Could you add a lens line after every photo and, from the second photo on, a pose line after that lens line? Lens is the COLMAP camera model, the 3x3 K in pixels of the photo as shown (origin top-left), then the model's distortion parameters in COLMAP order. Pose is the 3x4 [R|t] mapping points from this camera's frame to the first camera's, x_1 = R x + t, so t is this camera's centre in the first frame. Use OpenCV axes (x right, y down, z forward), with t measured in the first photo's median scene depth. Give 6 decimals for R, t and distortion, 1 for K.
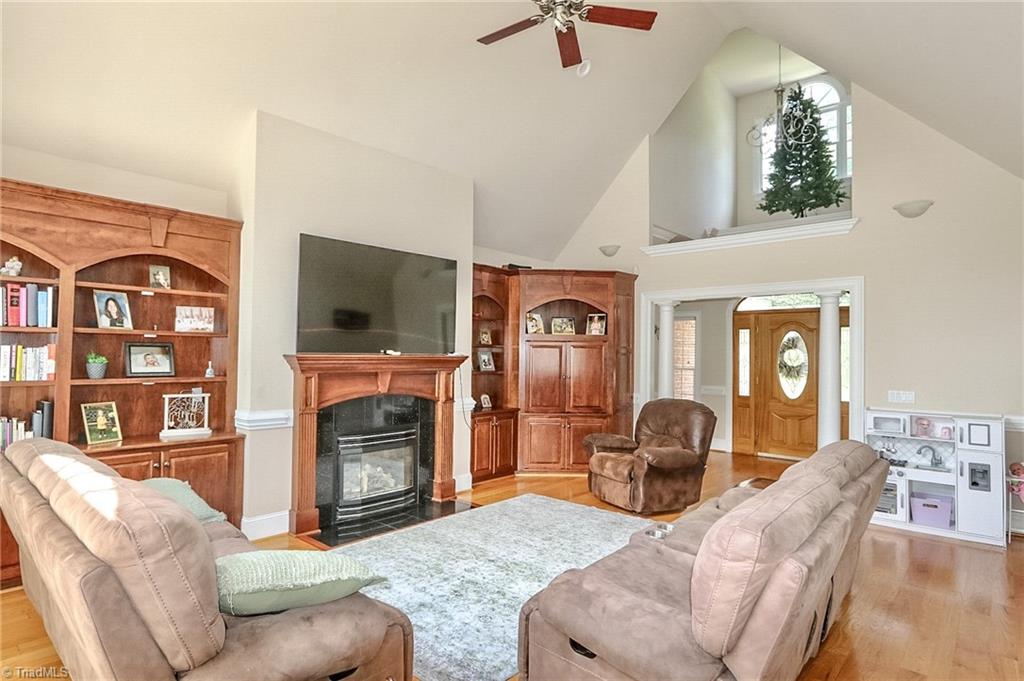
lens RADIAL K [[551.6, 0, 503.3], [0, 551.6, 340.2], [0, 0, 1]] dist [-0.010649, 0.001773]
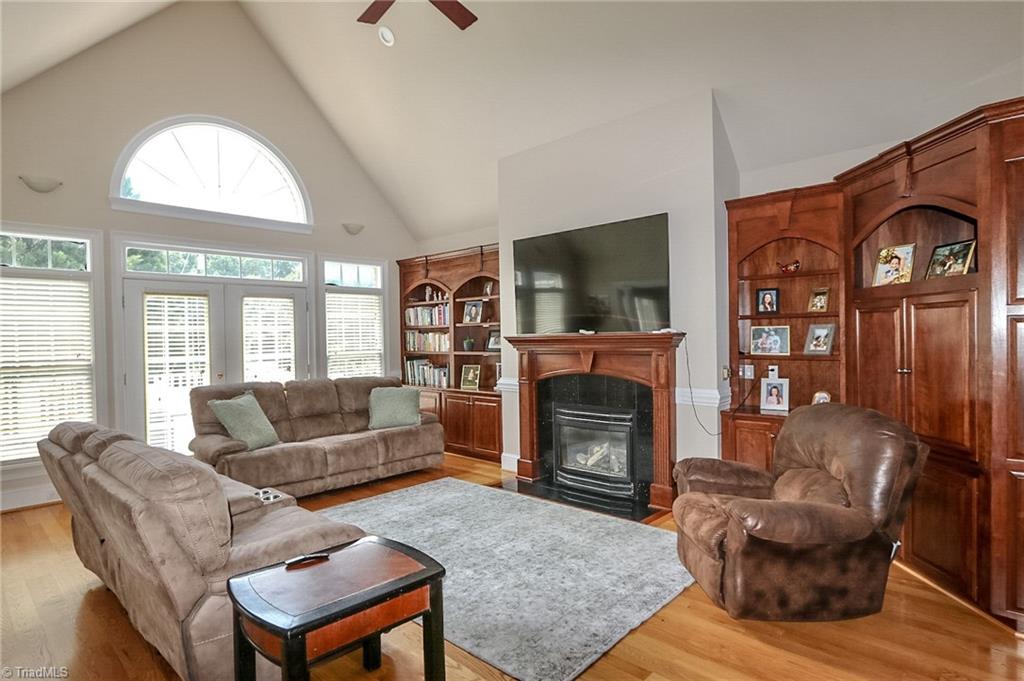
lens RADIAL K [[551.6, 0, 505.4], [0, 551.6, 340.3], [0, 0, 1]] dist [-0.010649, 0.001773]
pose [[-0.024987, -0.004957, -0.999675, 0.965068], [0.042030, 0.999098, -0.006005, 0.045183], [0.998804, -0.042166, -0.024756, 1.065813]]
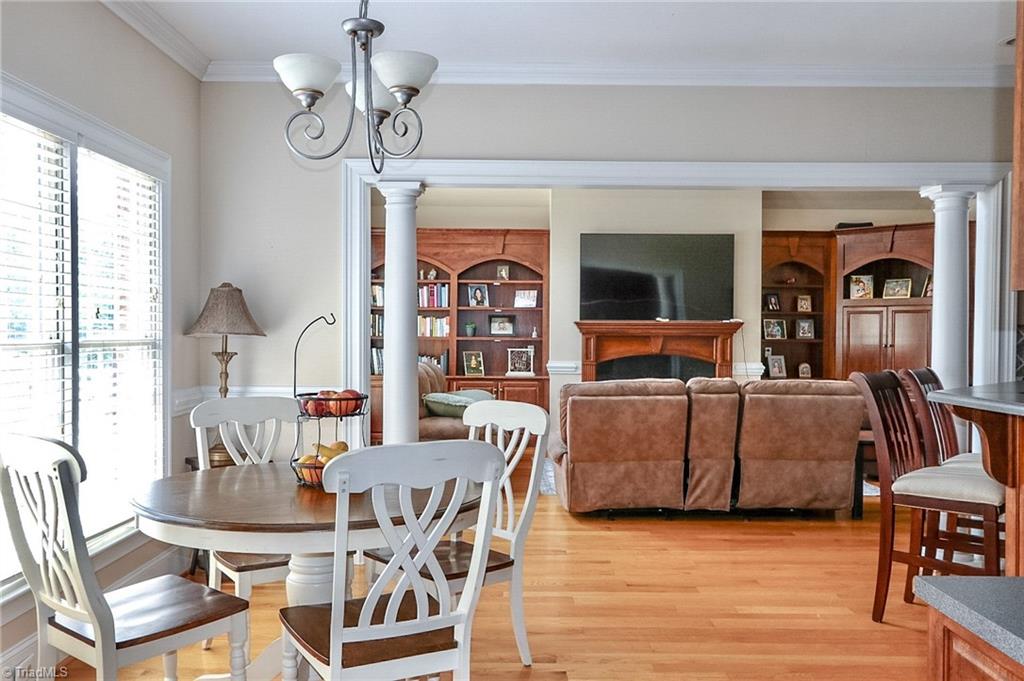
lens RADIAL K [[901.4, 0, 511.8], [0, 901.4, 342.6], [0, 0, 1]] dist [-0.004682, -0.000342]
pose [[0.669425, -0.002930, -0.742873, 1.268903], [0.019898, 0.999704, 0.013988, 0.046921], [0.742613, -0.024146, 0.669286, -0.686457]]
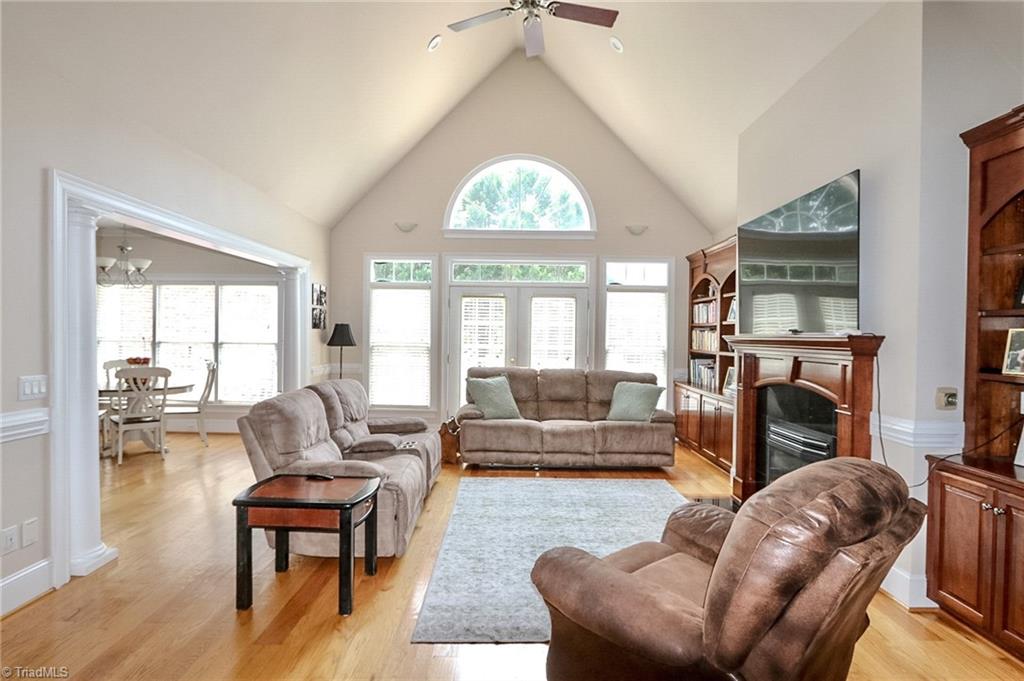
lens RADIAL K [[551.6, 0, 507.5], [0, 551.6, 340.8], [0, 0, 1]] dist [-0.010649, 0.001773]
pose [[-0.744143, -0.014716, -0.667858, 0.767023], [-0.005090, 0.999853, -0.016360, 0.060778], [0.668001, -0.008775, -0.744109, 1.611405]]
